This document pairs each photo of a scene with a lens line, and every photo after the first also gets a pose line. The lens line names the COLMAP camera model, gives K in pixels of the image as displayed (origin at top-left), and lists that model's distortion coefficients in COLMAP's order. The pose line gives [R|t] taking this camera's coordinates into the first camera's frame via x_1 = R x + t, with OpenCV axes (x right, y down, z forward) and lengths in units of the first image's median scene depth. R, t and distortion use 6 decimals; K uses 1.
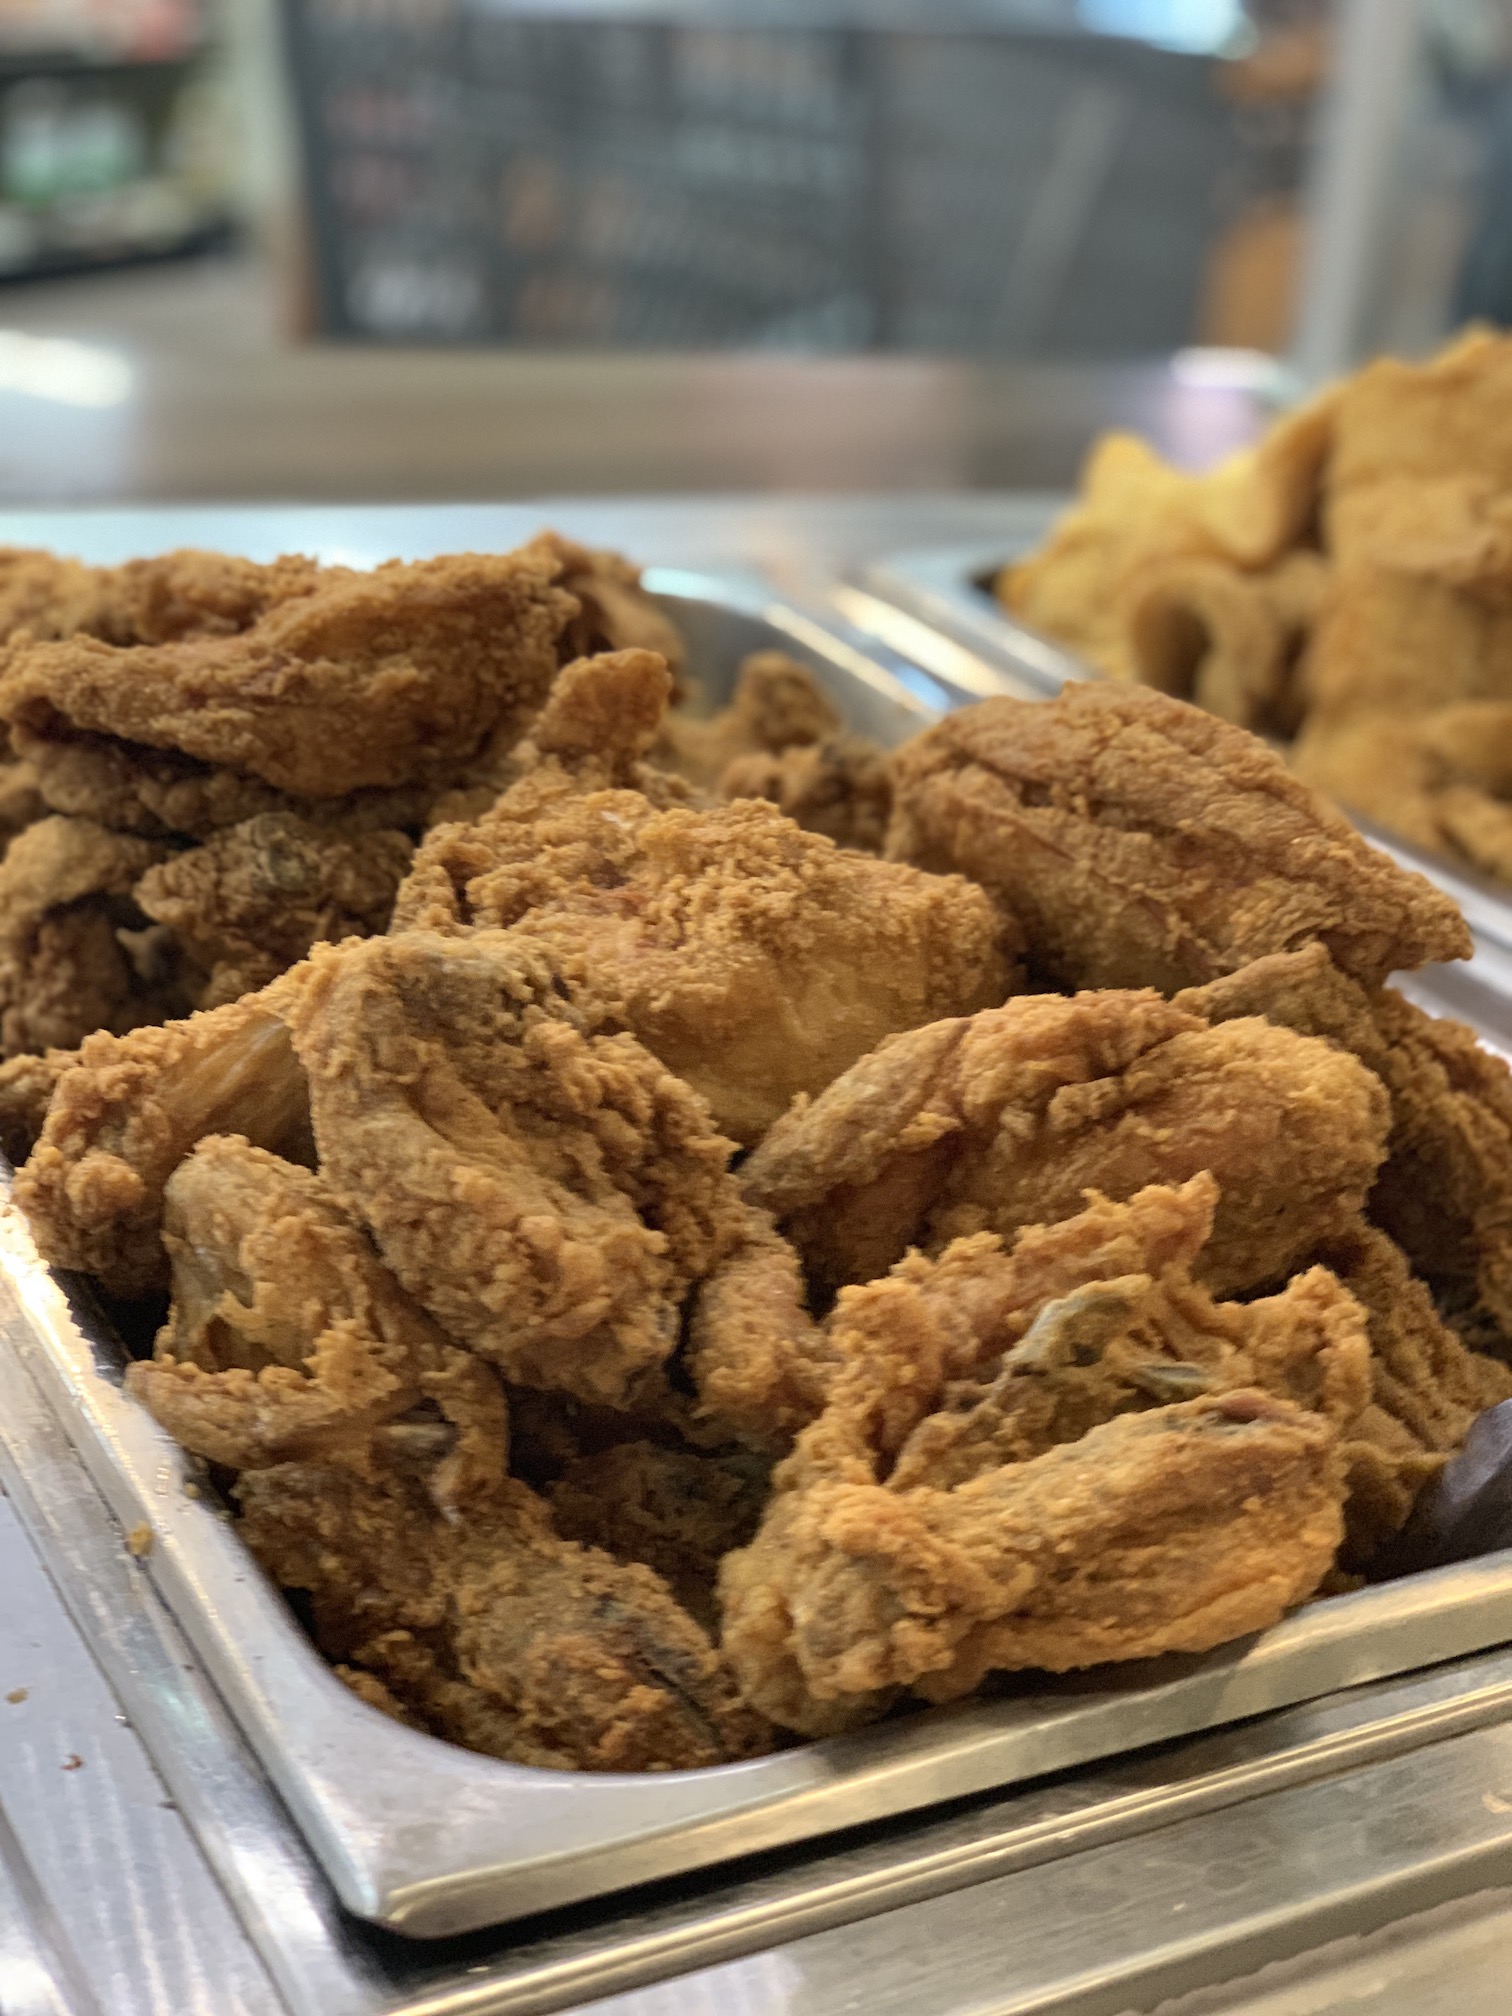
lens RADIAL K [[3101.1, 0, 811.5], [0, 3101.1, 1006.5], [0, 0, 1]] dist [-0.435160, 5.677777]
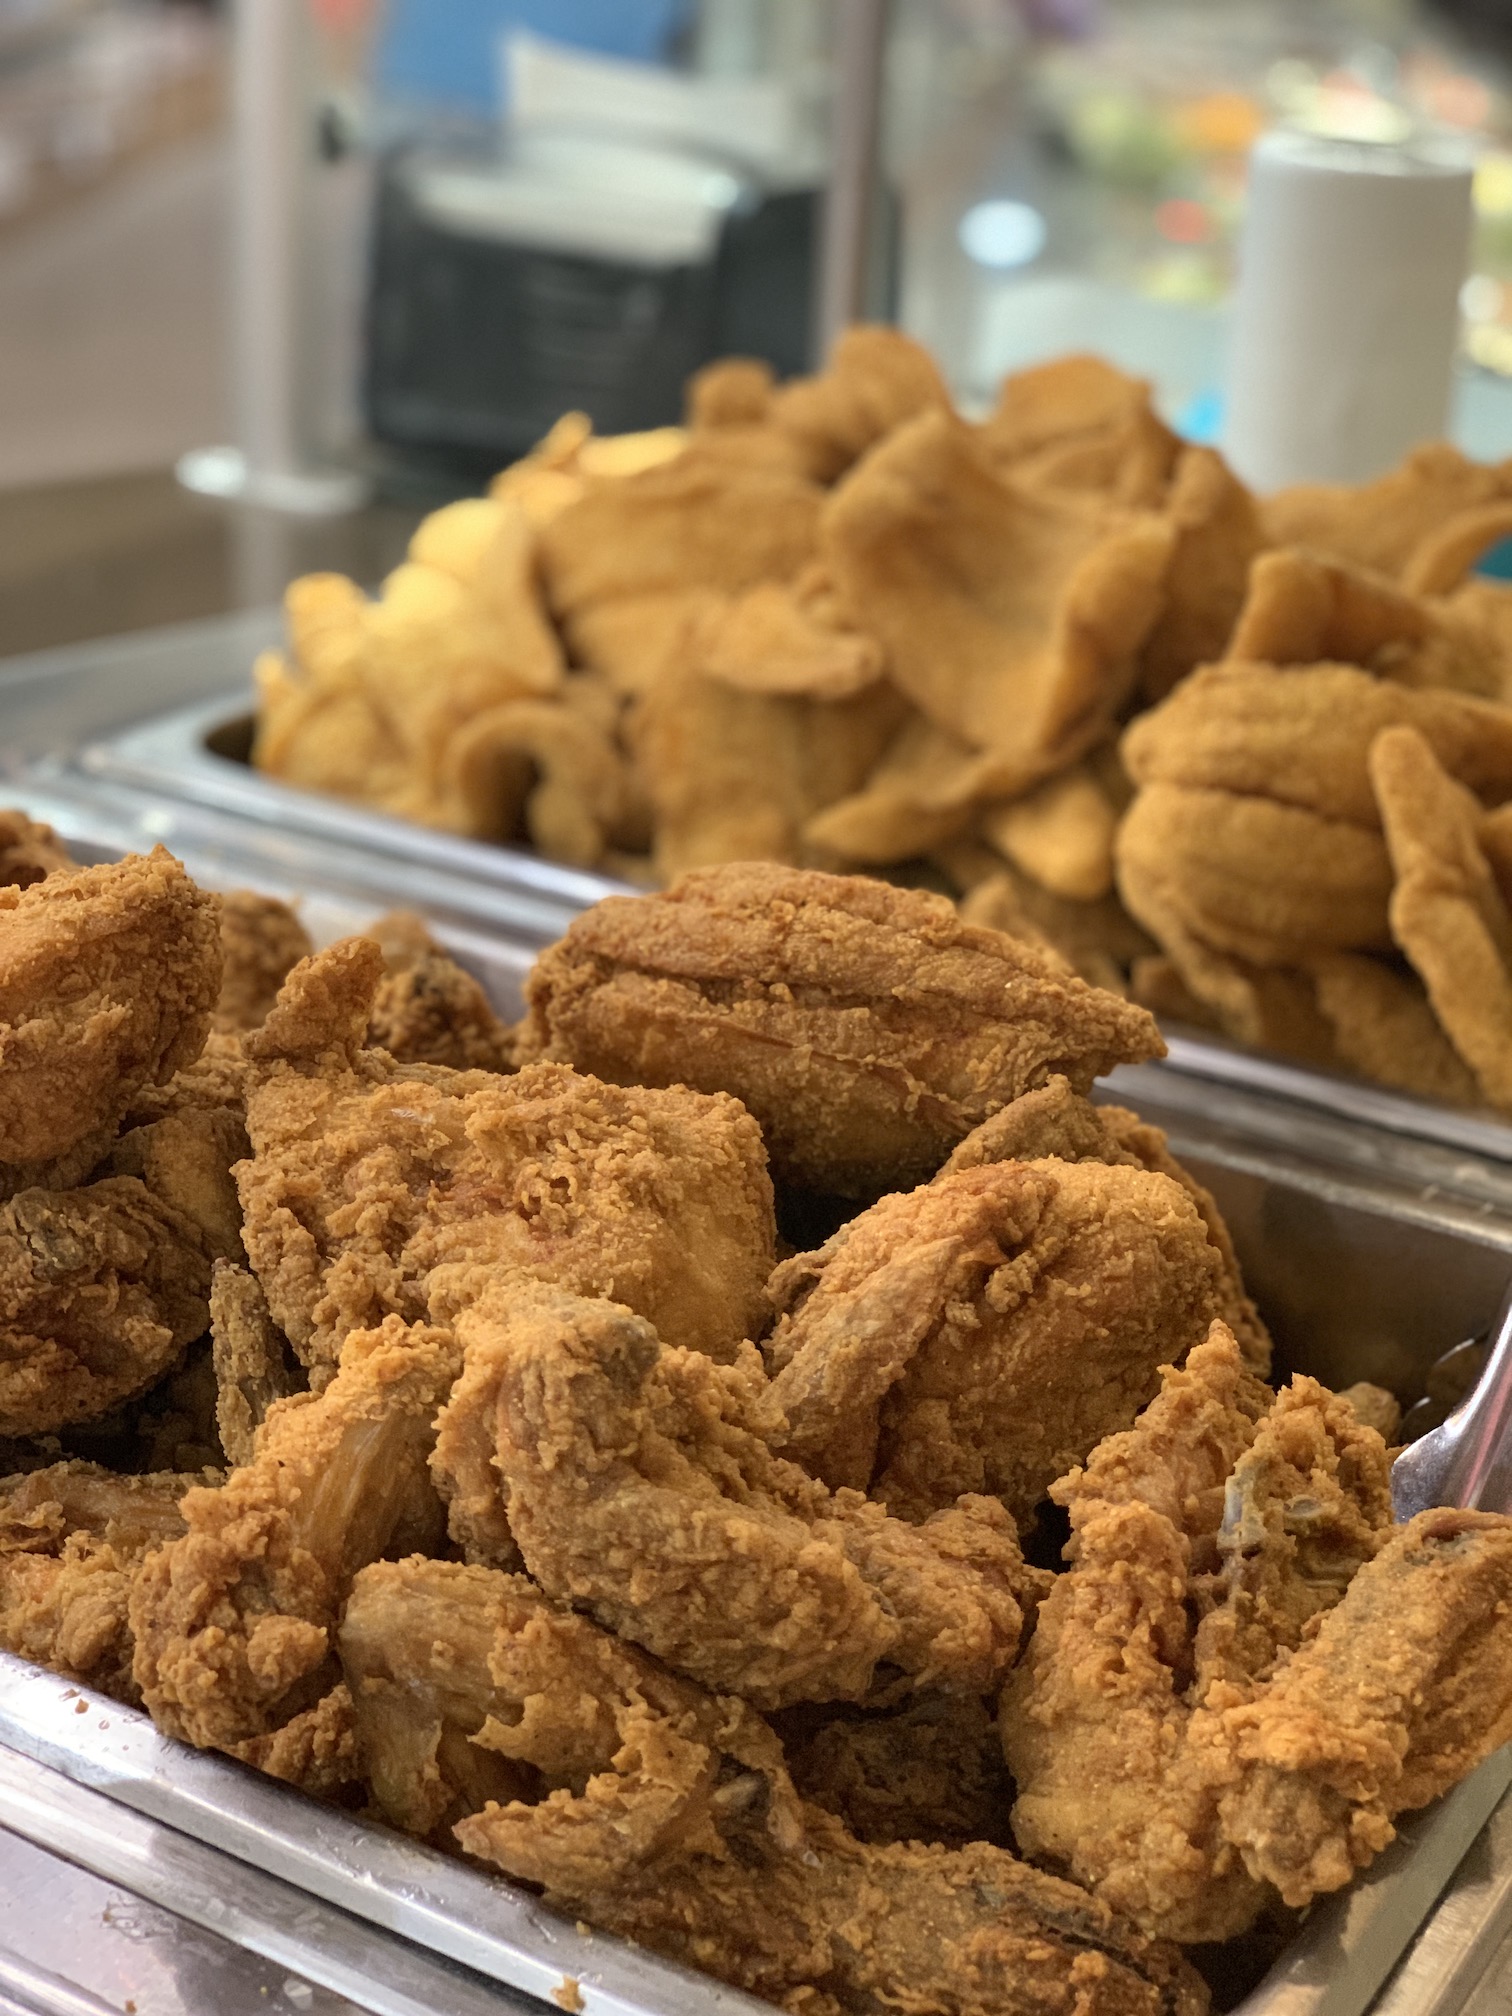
lens RADIAL K [[3115.5, 0, 756.0], [0, 3115.5, 1008.0], [0, 0, 1]] dist [0.034326, 0.084384]
pose [[0.860580, -0.221463, 0.458646, -0.457185], [0.212830, 0.974491, 0.071201, -0.154818], [-0.462715, 0.036340, 0.885762, 0.079202]]
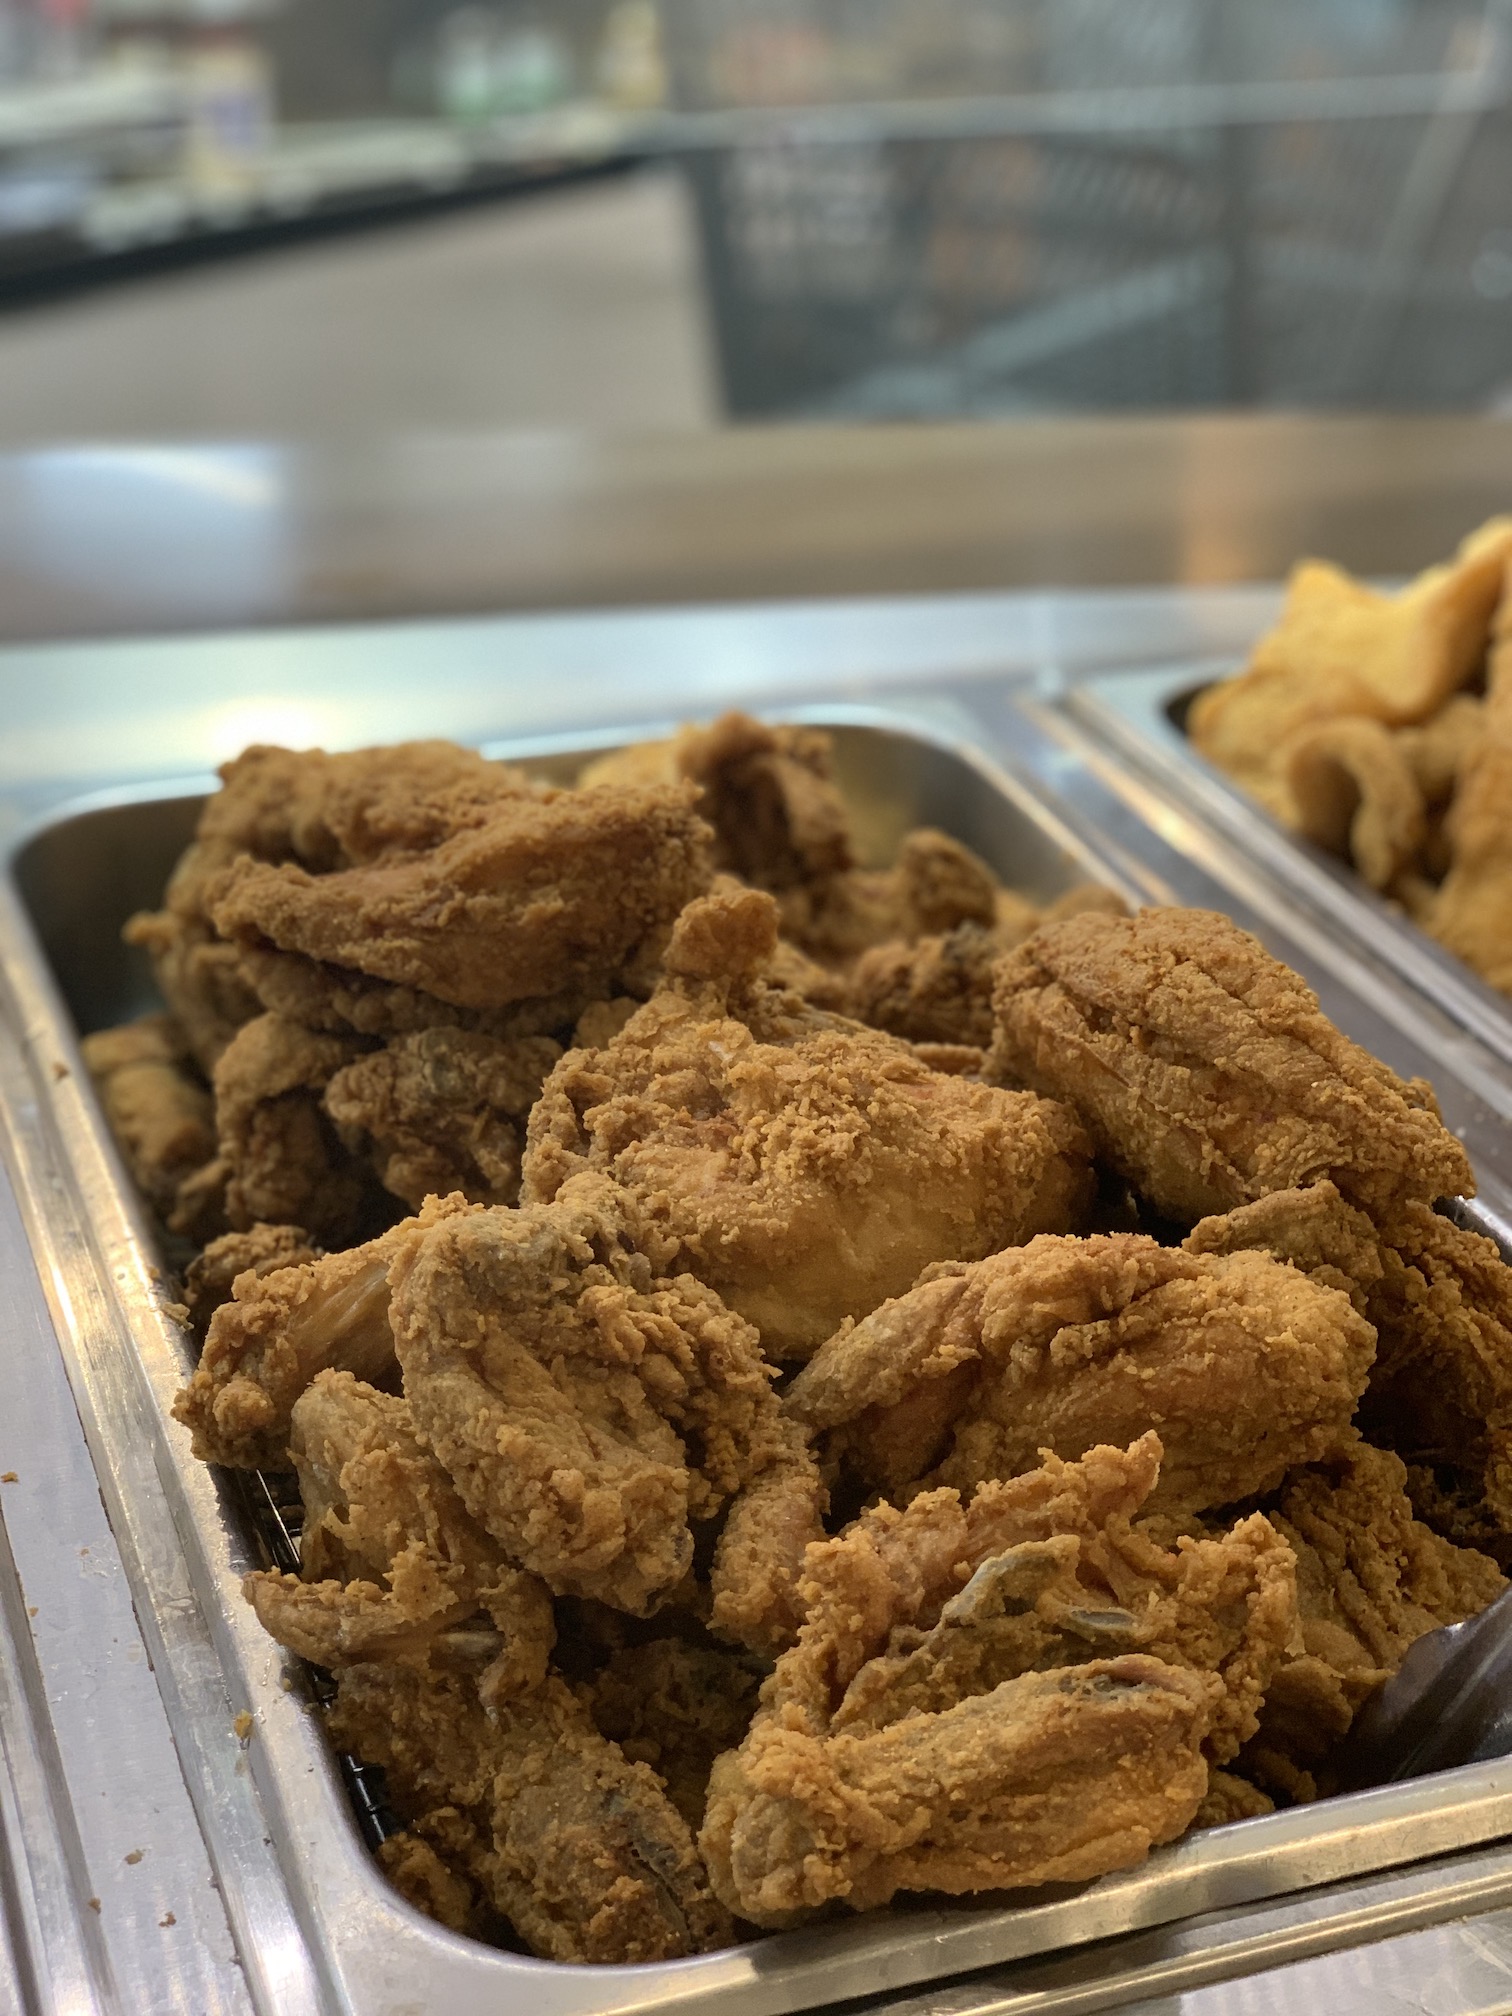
lens RADIAL K [[3122.1, 0, 756.6], [0, 3122.1, 981.3], [0, 0, 1]] dist [-0.048563, 0.964144]
pose [[0.985328, 0.013996, -0.170095, 0.162764], [-0.006258, 0.998925, 0.045940, -0.153727], [0.170555, -0.044202, 0.984356, -0.156718]]
